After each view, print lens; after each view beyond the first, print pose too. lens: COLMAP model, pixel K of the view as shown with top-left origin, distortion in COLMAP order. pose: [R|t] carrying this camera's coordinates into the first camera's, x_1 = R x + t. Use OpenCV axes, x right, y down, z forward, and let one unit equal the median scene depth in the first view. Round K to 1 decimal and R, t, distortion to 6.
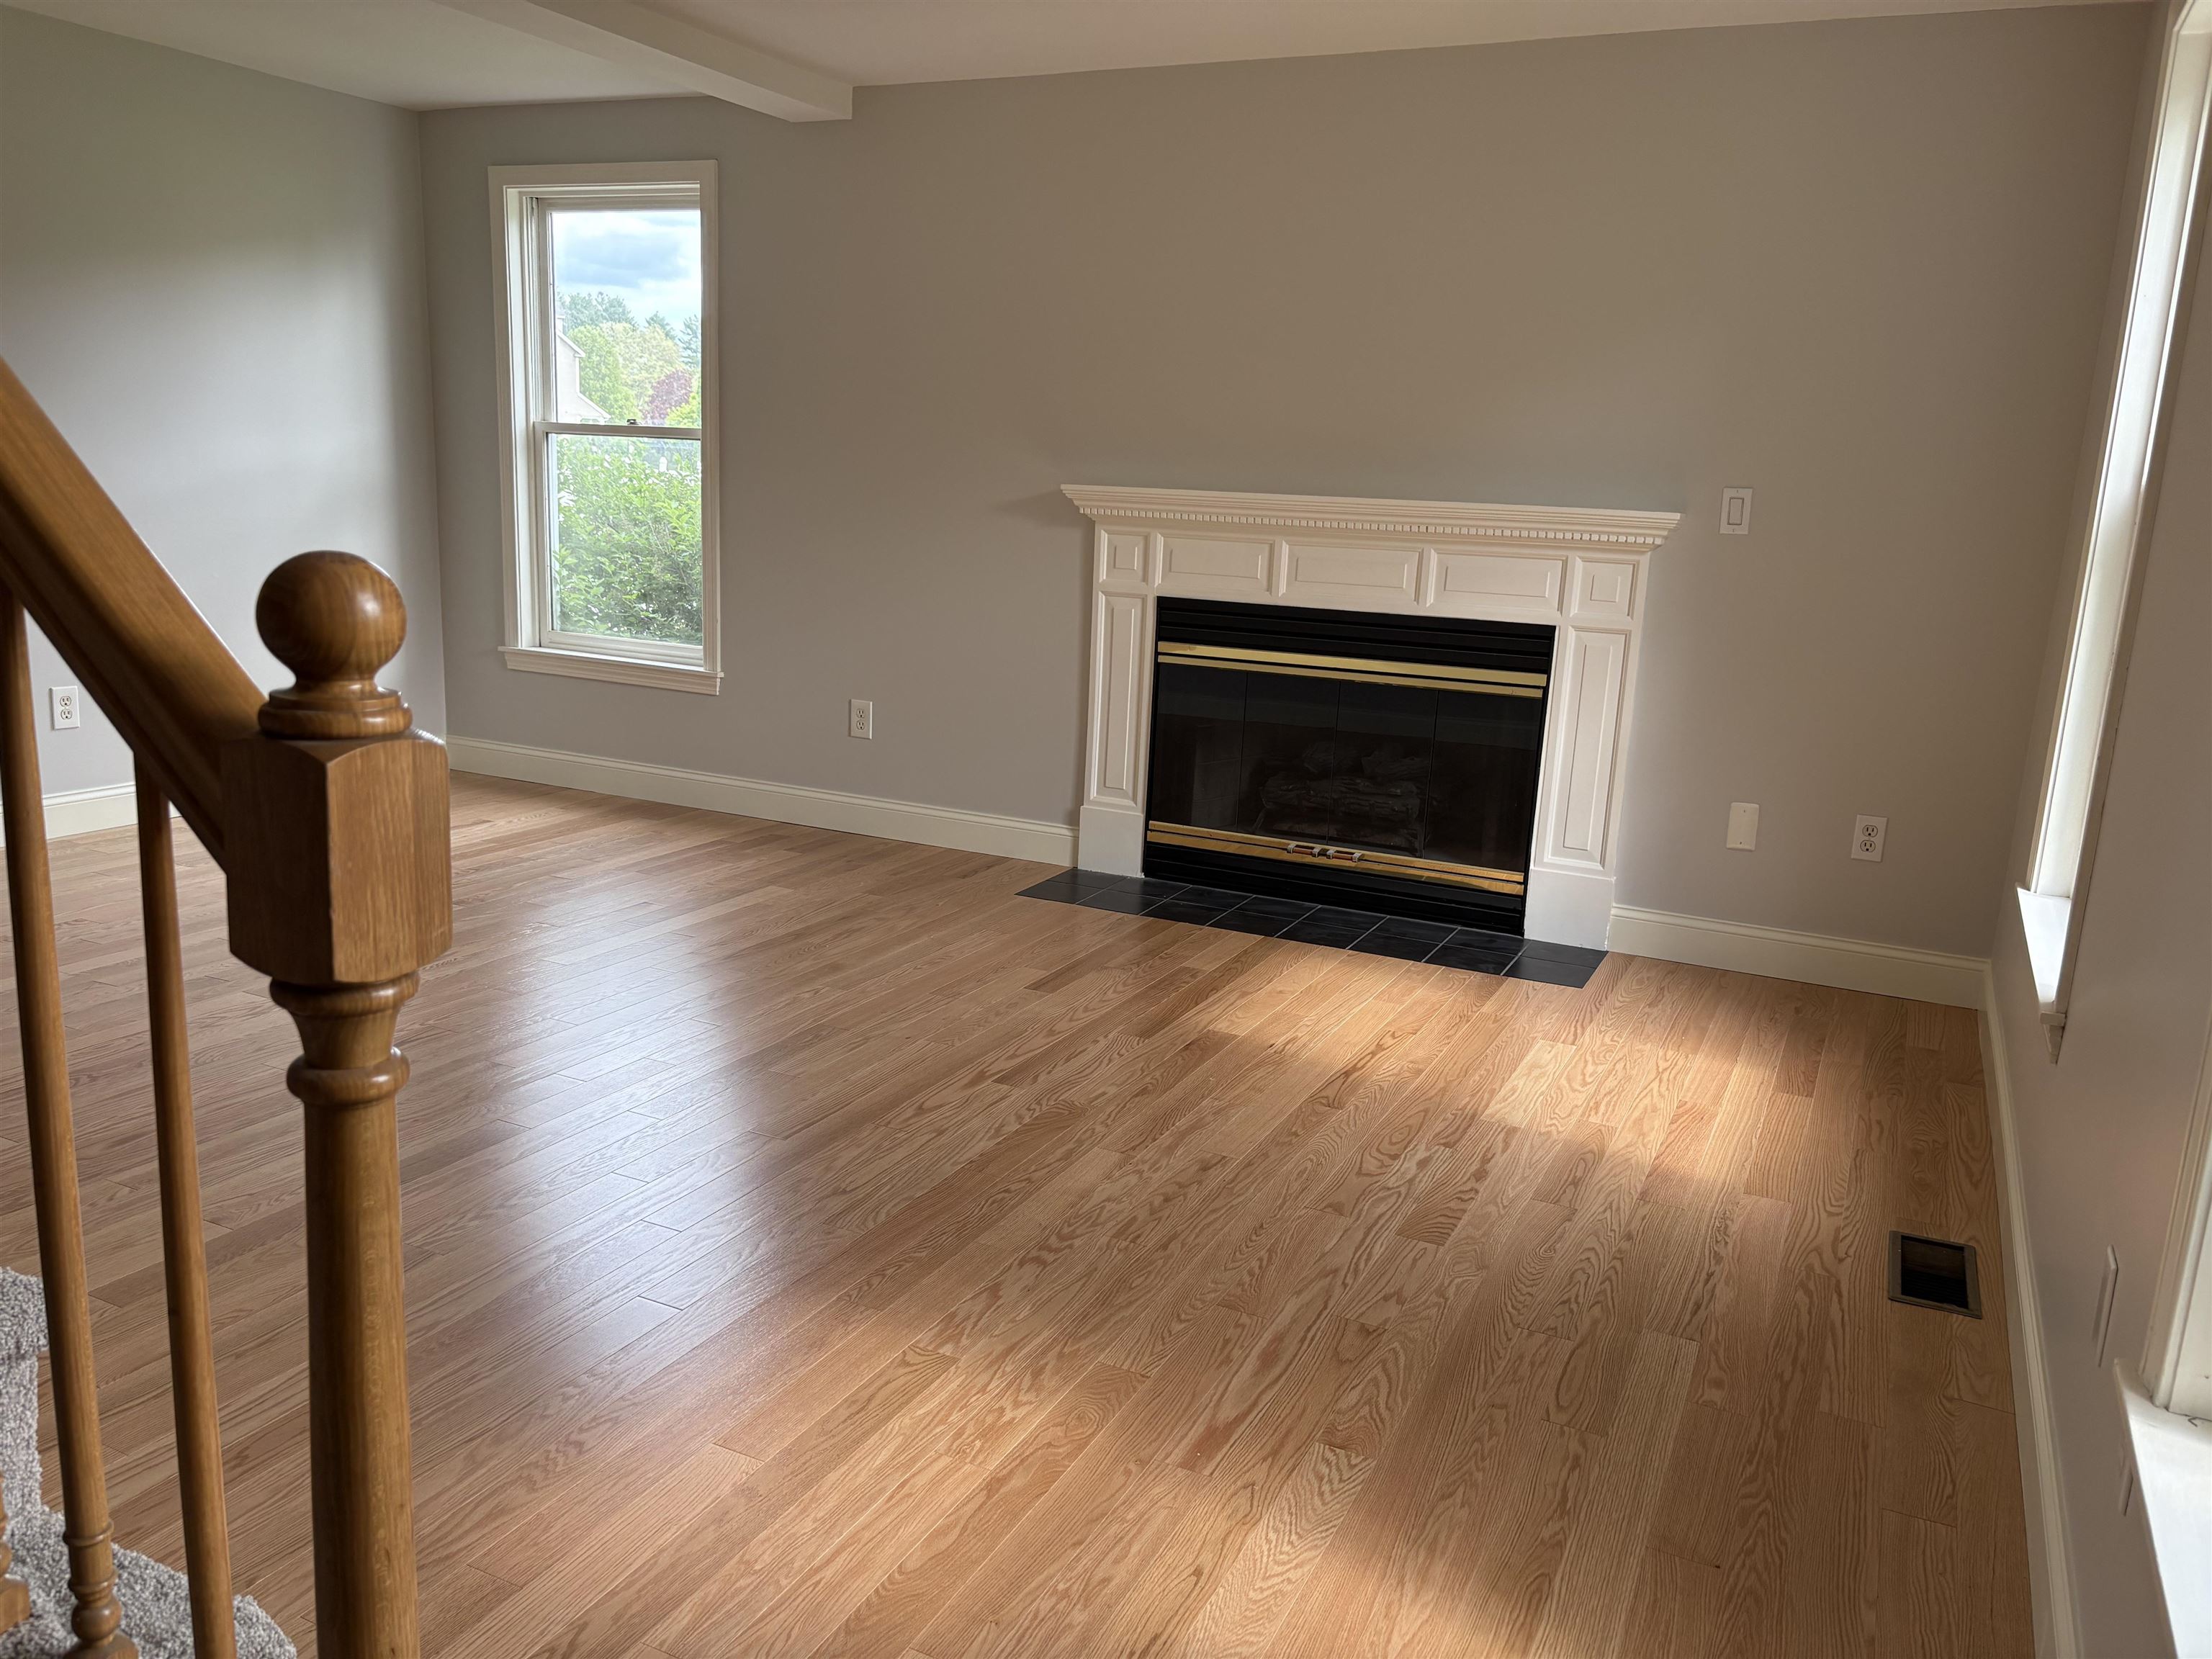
lens RADIAL K [[1666.6, 0, 1099.5], [0, 1666.6, 827.8], [0, 0, 1]] dist [0.108544, -0.318330]
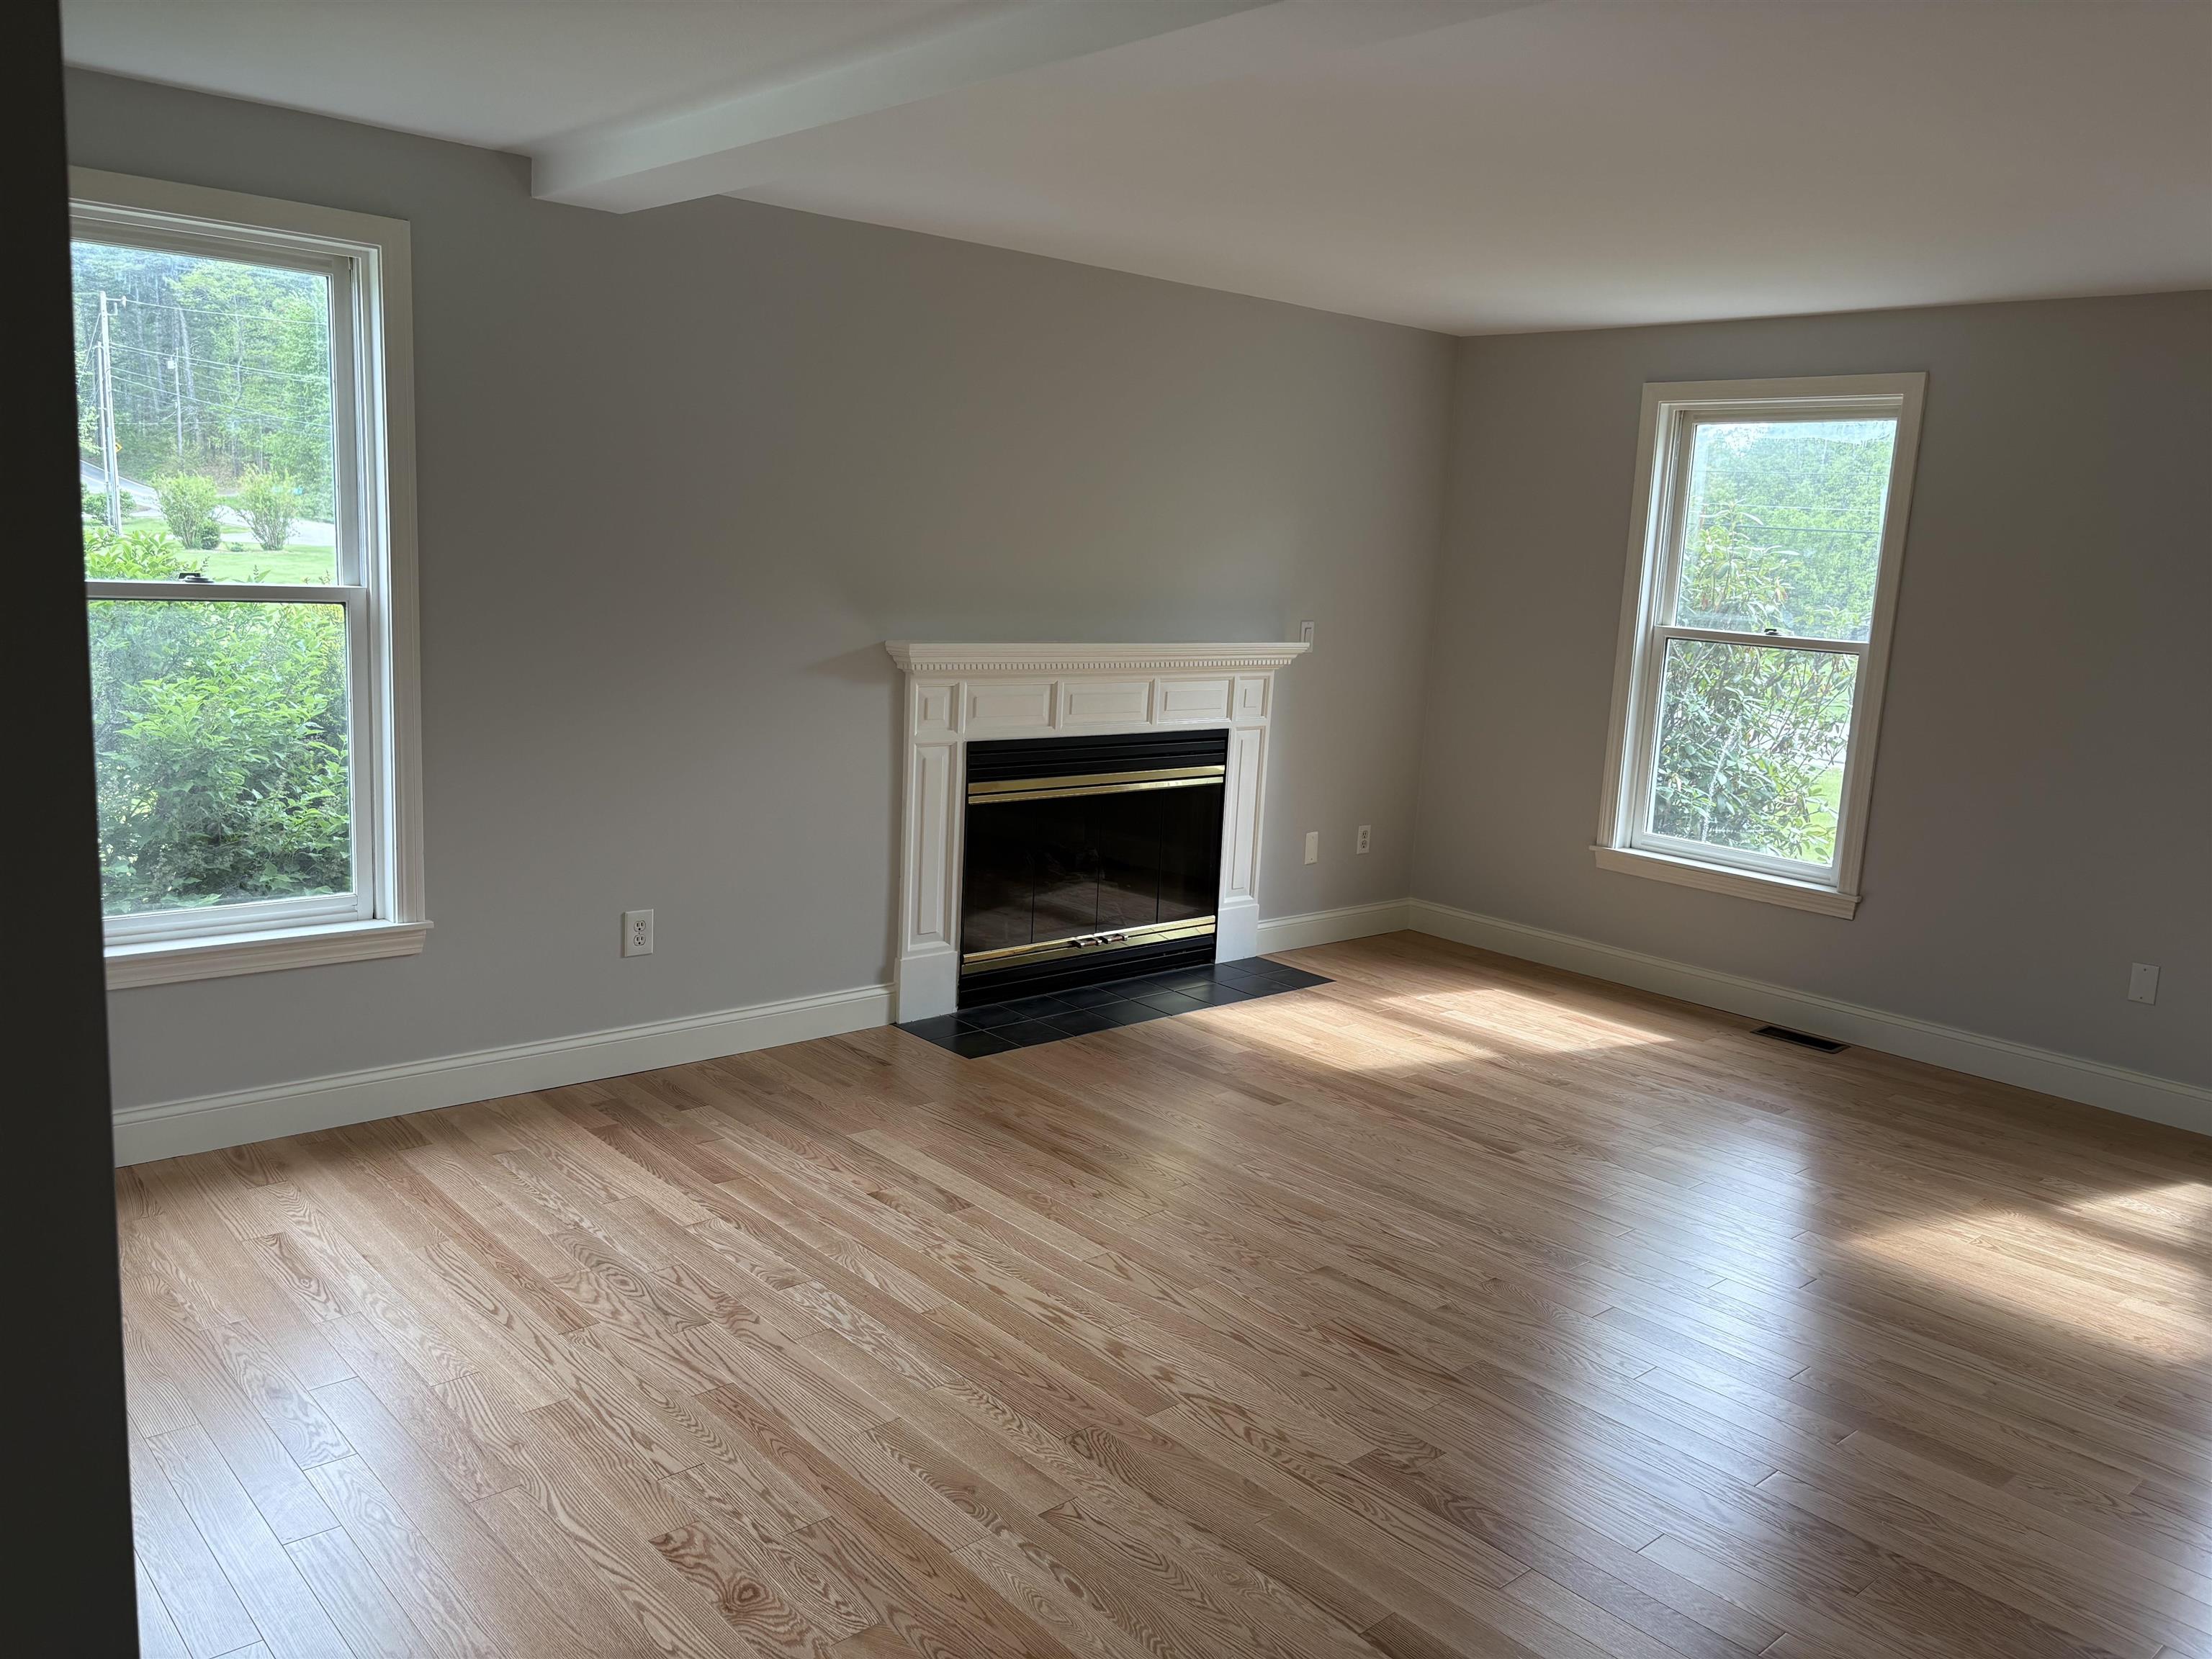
lens RADIAL K [[1666.6, 0, 1099.5], [0, 1666.6, 827.8], [0, 0, 1]] dist [0.108544, -0.318330]
pose [[0.379065, -0.182034, 0.907289, -0.948047], [0.156249, 0.978974, 0.131136, -0.224373], [-0.912084, 0.092054, 0.399537, 0.552438]]
